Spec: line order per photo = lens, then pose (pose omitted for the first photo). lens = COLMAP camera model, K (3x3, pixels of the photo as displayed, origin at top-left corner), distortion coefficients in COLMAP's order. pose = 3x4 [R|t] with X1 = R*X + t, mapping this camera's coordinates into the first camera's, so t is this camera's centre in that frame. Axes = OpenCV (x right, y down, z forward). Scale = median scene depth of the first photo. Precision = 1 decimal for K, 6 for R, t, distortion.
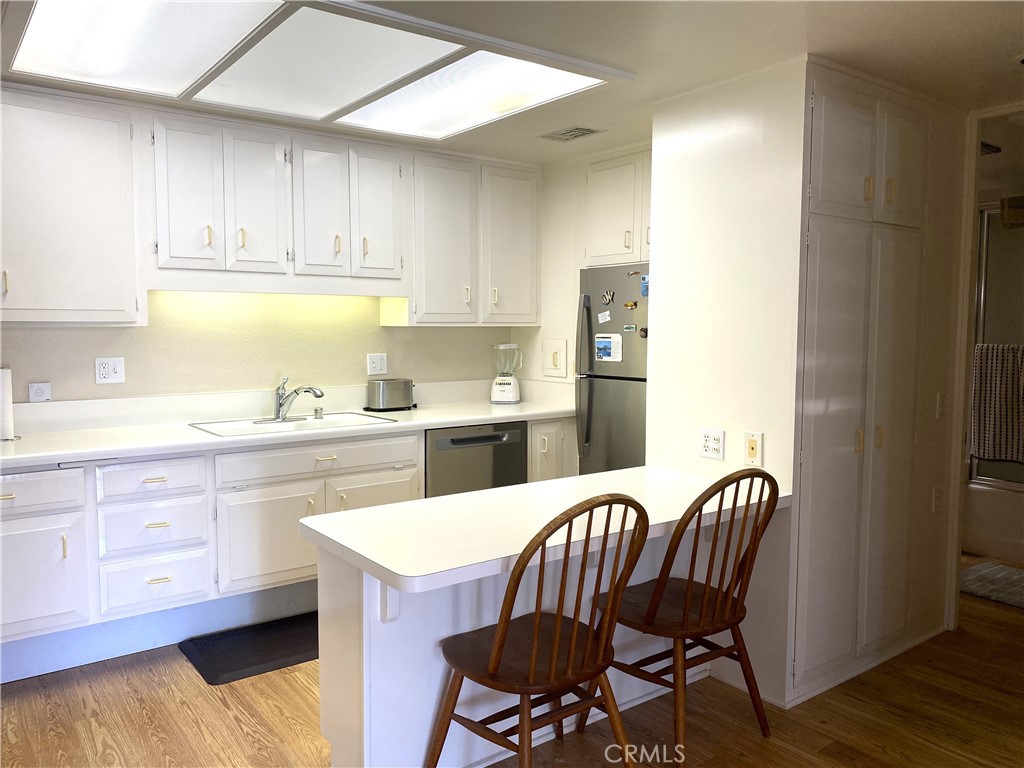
lens RADIAL K [[774.9, 0, 517.0], [0, 774.9, 384.3], [0, 0, 1]] dist [0.062622, -0.086157]
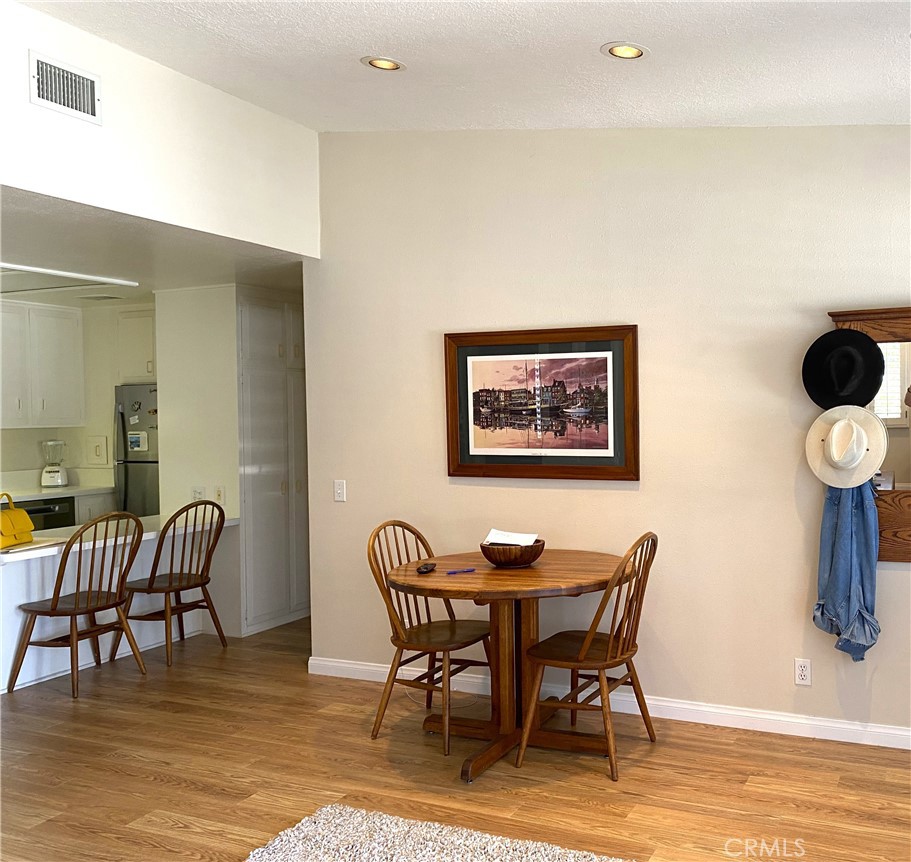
lens RADIAL K [[661.8, 0, 456.3], [0, 661.8, 446.2], [0, 0, 1]] dist [-0.000778, 0.000935]
pose [[0.860137, -0.027778, 0.509306, 0.001729], [0.047561, 0.998534, -0.025861, 0.037231], [-0.507841, 0.046467, 0.860197, -0.601319]]
